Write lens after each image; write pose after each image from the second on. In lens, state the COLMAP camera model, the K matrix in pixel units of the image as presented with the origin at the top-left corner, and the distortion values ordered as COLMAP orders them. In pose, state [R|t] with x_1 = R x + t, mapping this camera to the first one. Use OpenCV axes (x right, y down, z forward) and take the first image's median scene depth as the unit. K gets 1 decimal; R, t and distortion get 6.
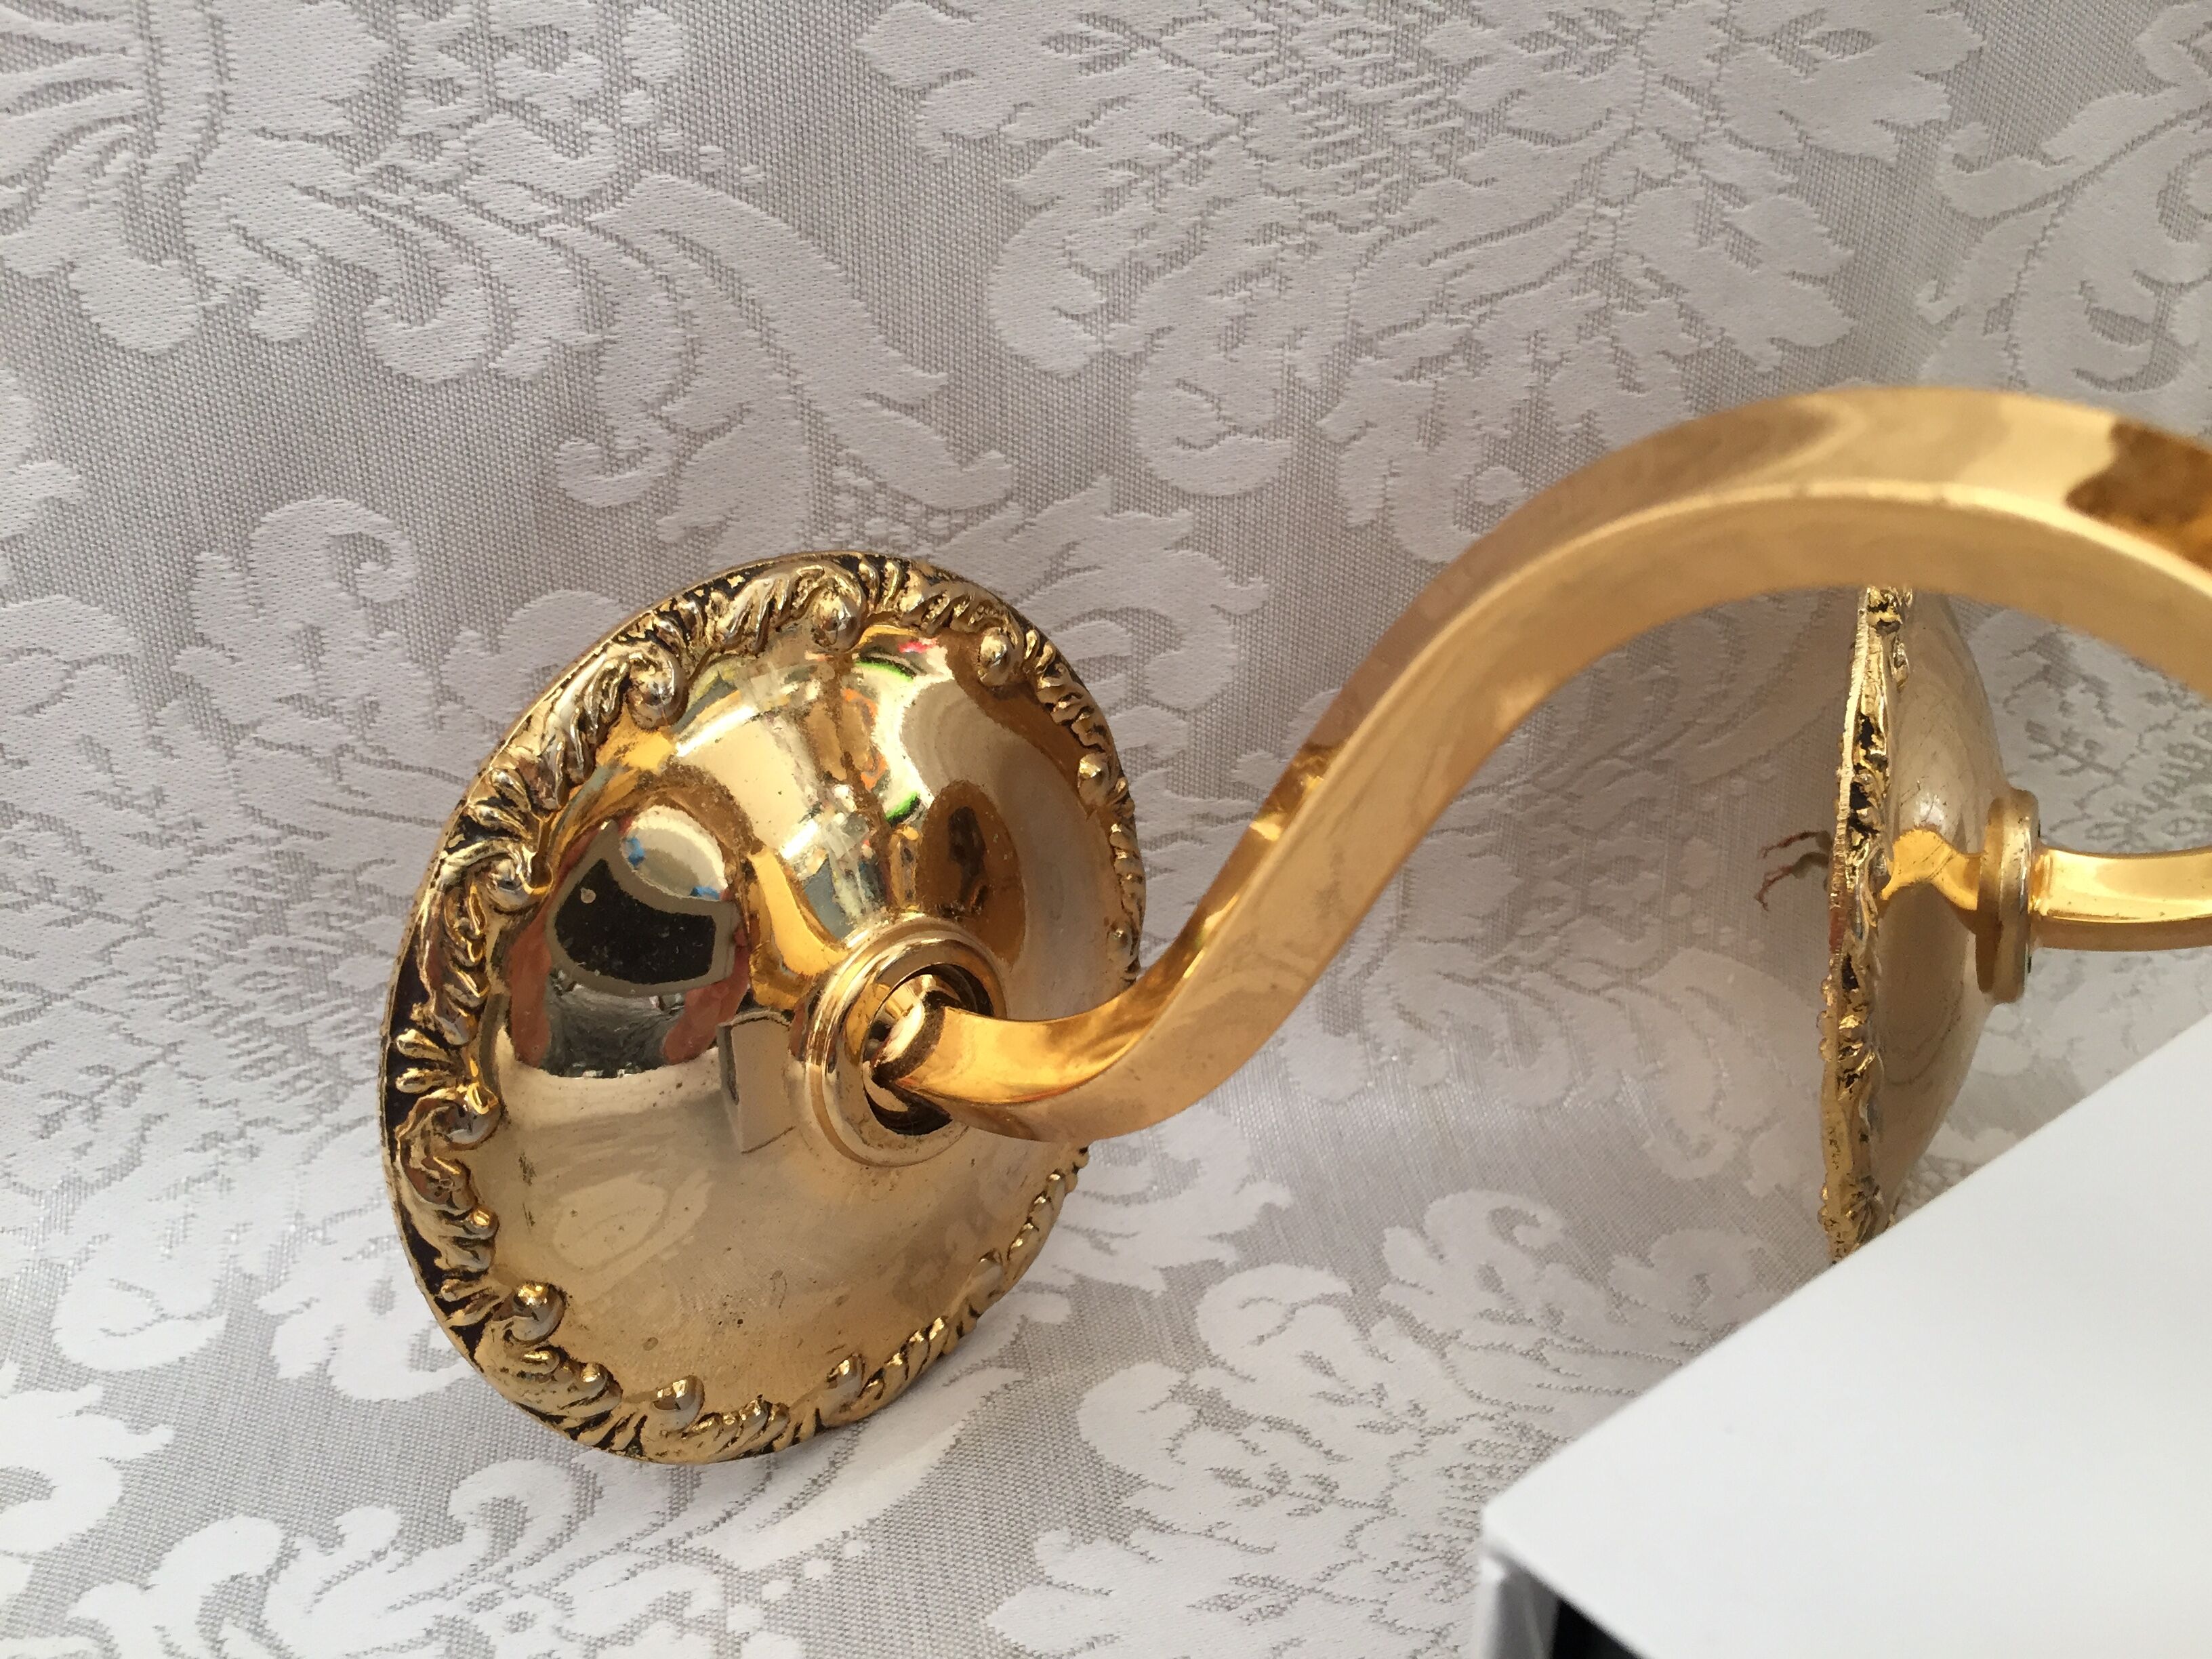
lens RADIAL K [[1920.6, 0, 1109.7], [0, 1920.6, 818.3], [0, 0, 1]] dist [0.080293, -0.133607]
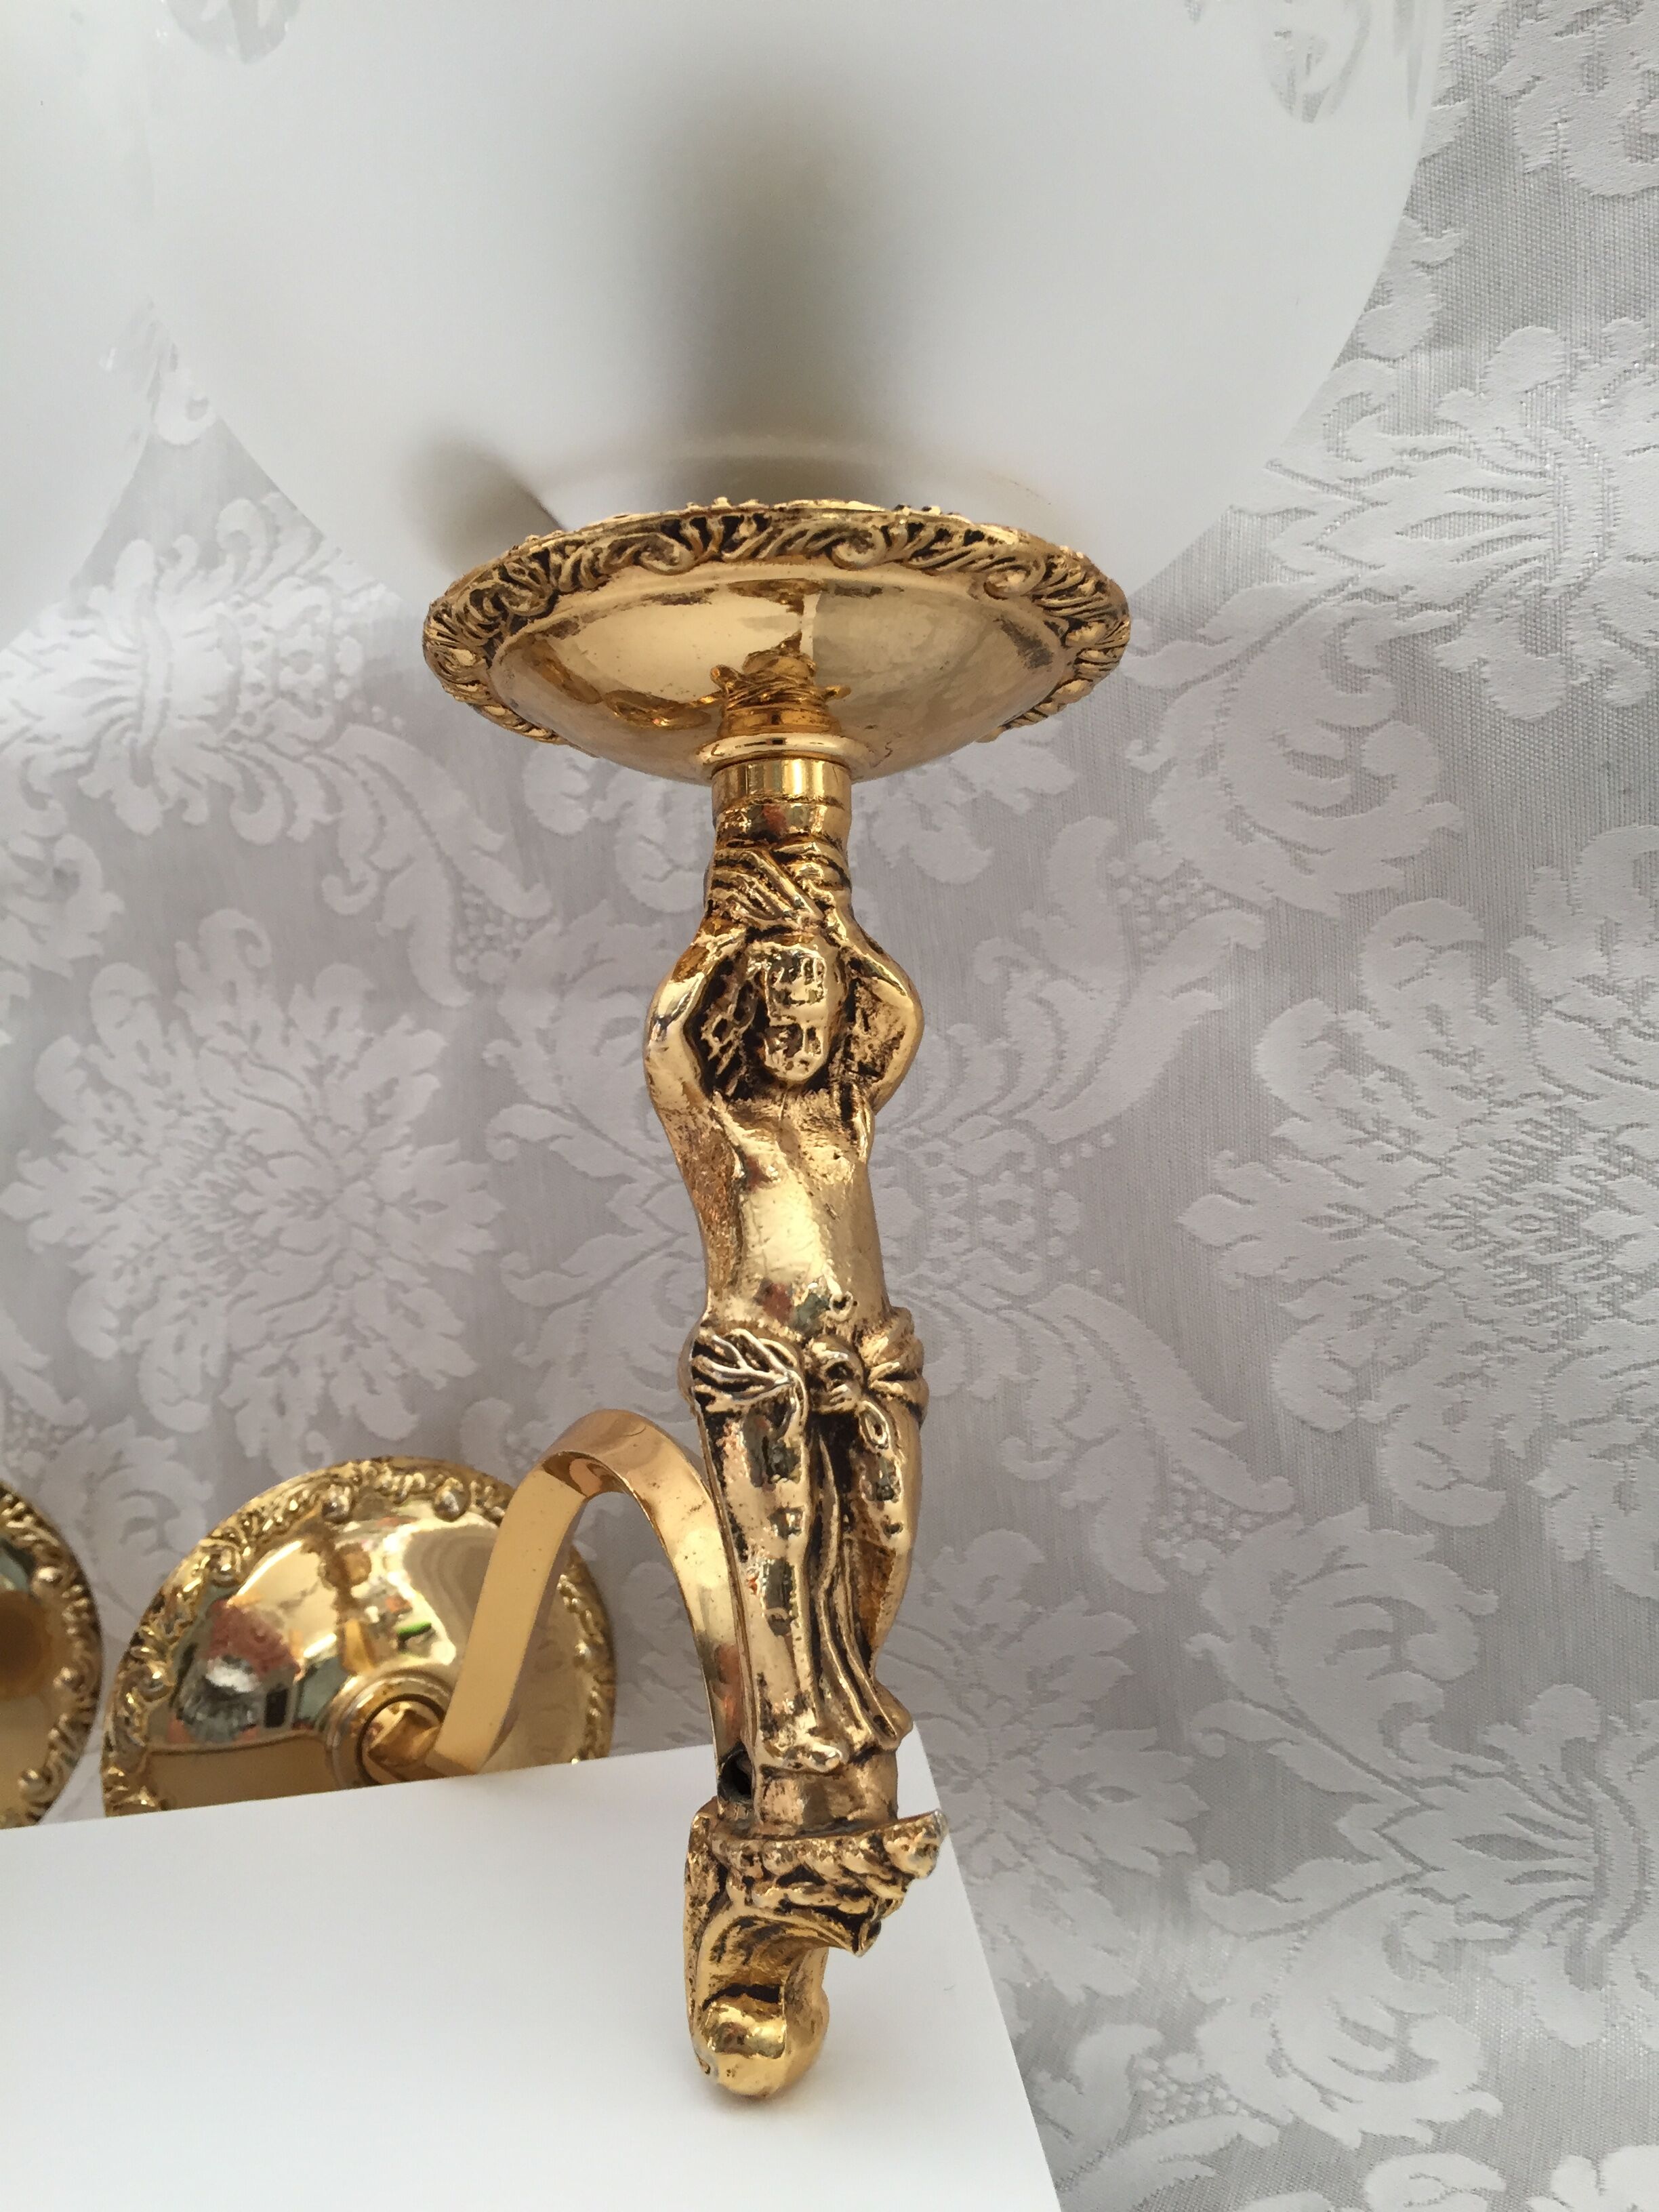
lens RADIAL K [[1920.6, 0, 841.6], [0, 1920.6, 1117.1], [0, 0, 1]] dist [0.080293, -0.133607]
pose [[0.838095, 0.010263, -0.545427, 1.653824], [-0.161321, 0.959769, -0.229823, -0.145147], [0.521126, 0.280602, 0.806034, -0.216751]]
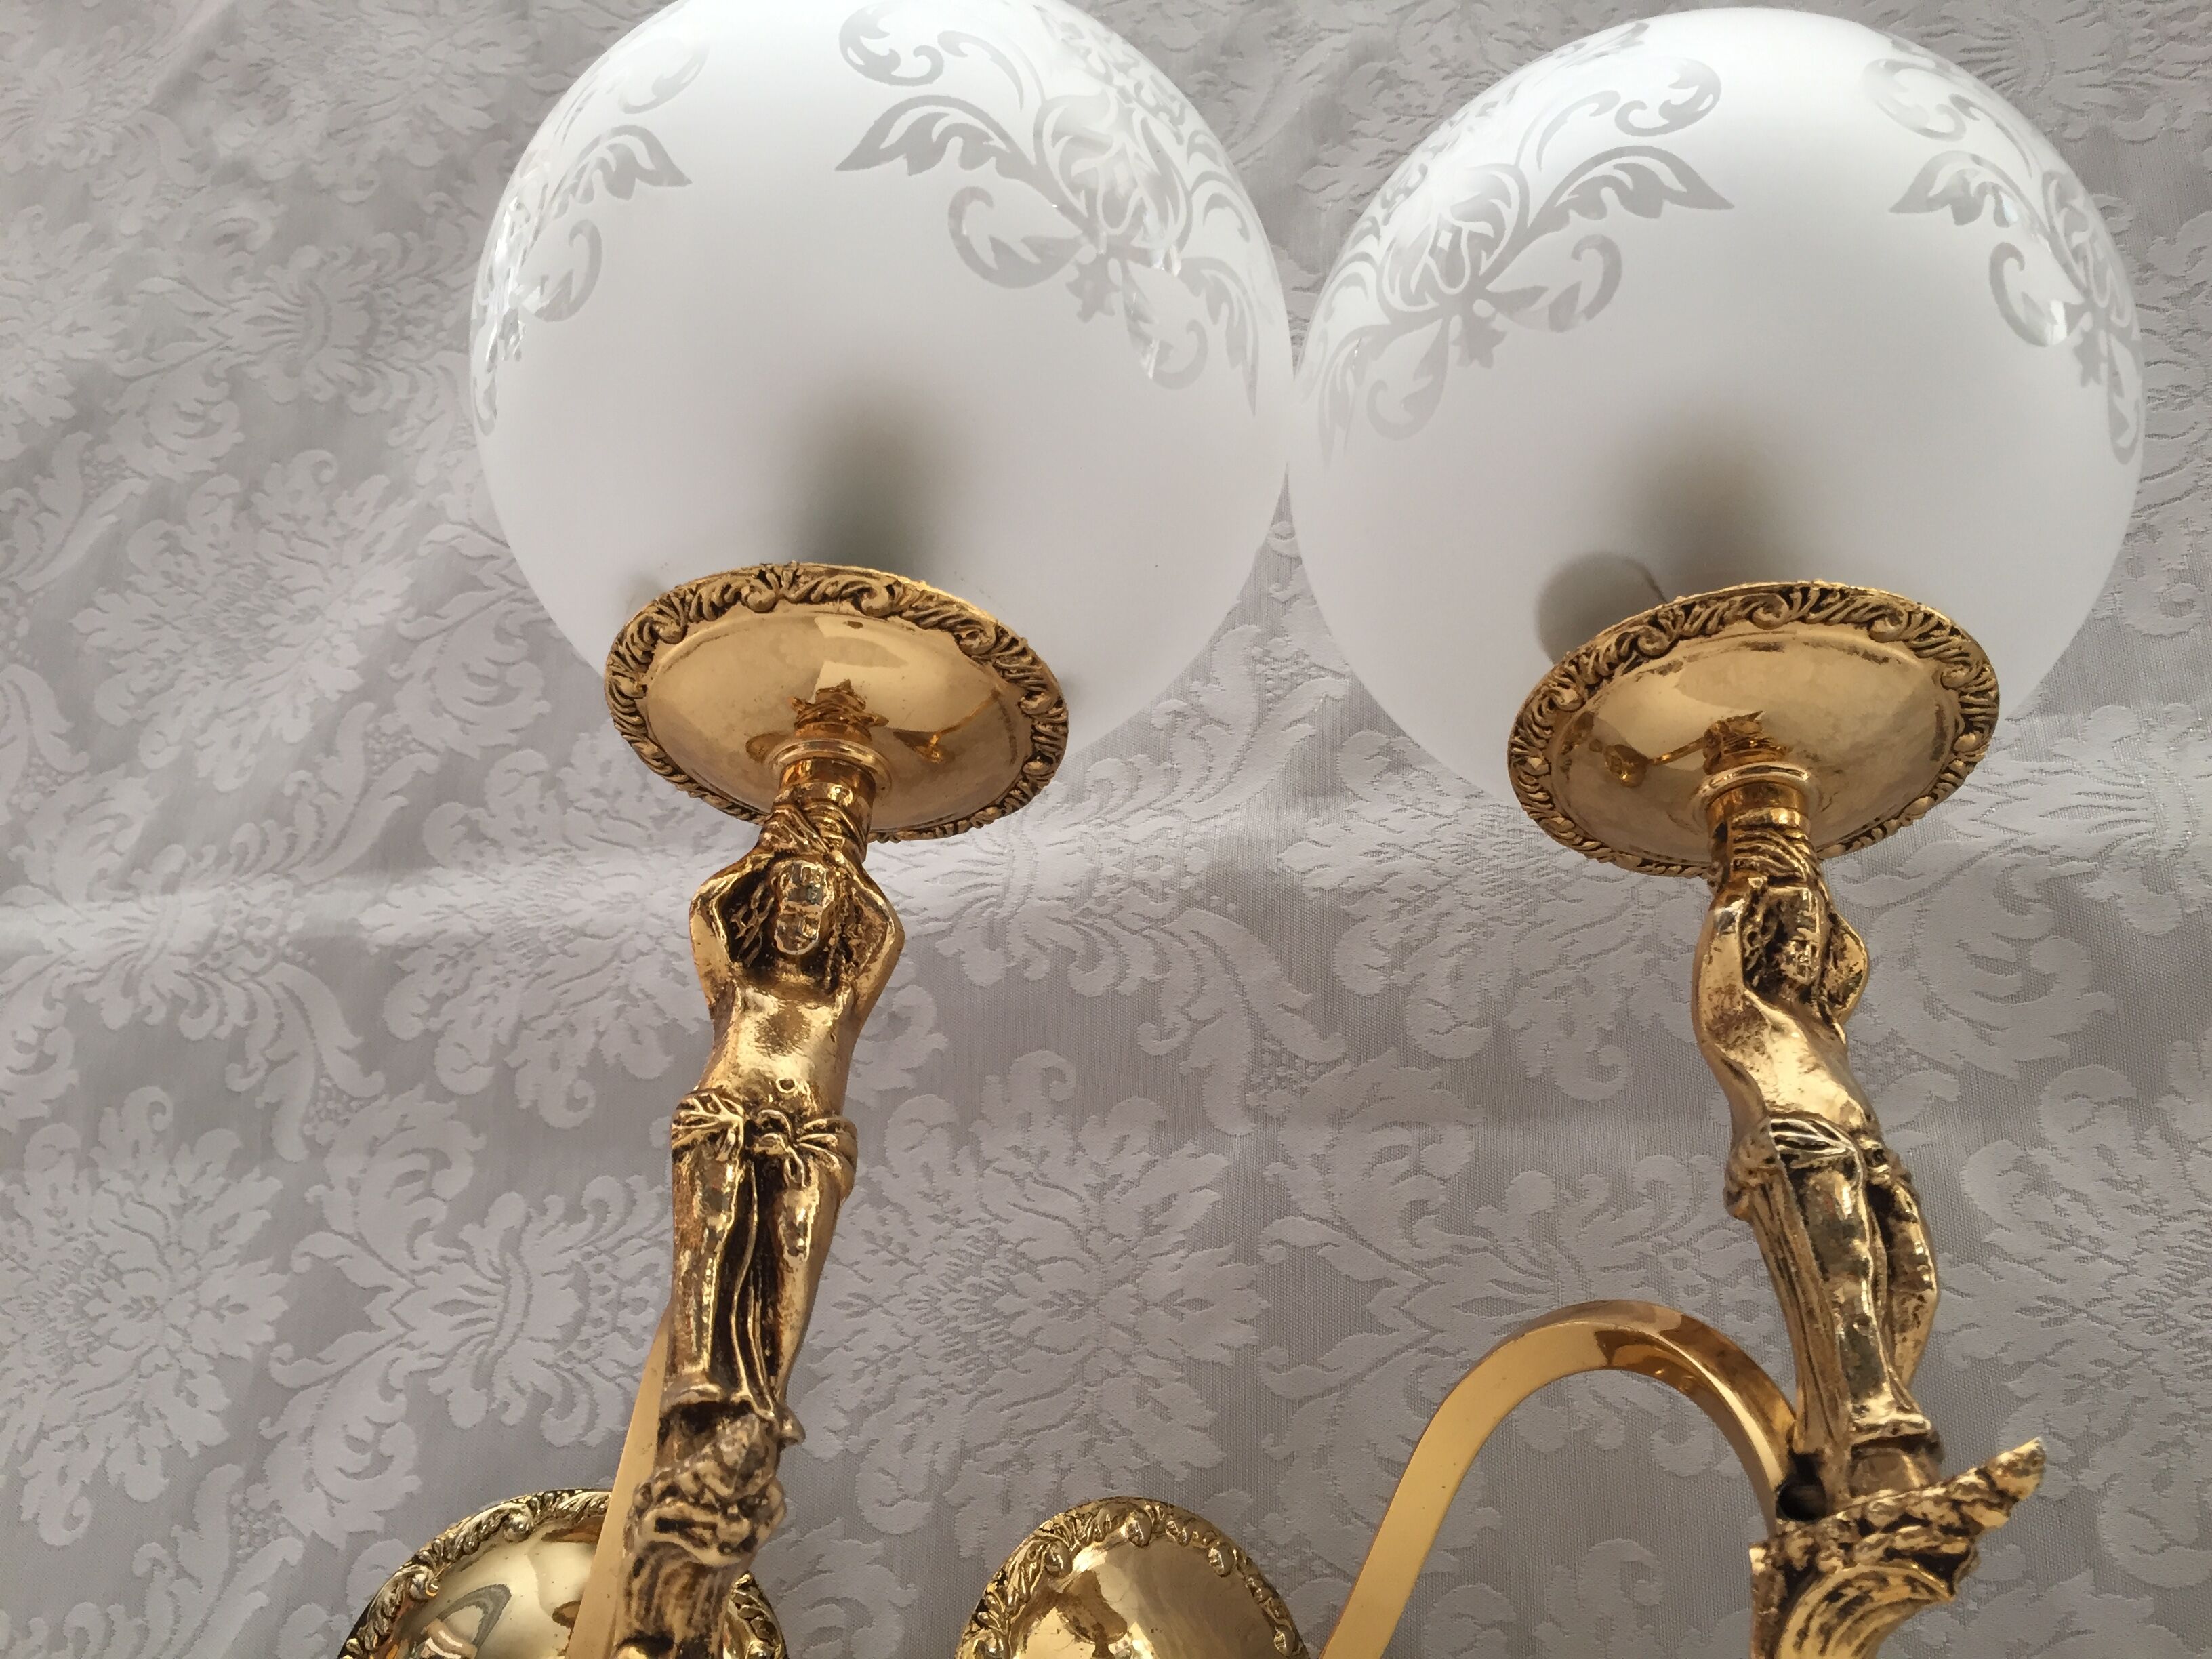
lens RADIAL K [[1920.6, 0, 1109.7], [0, 1920.6, 818.3], [0, 0, 1]] dist [0.080293, -0.133607]
pose [[0.888066, -0.139289, -0.438107, 1.264859], [-0.226115, 0.697403, -0.680074, 0.632868], [0.400264, 0.703013, 0.587844, -0.563276]]
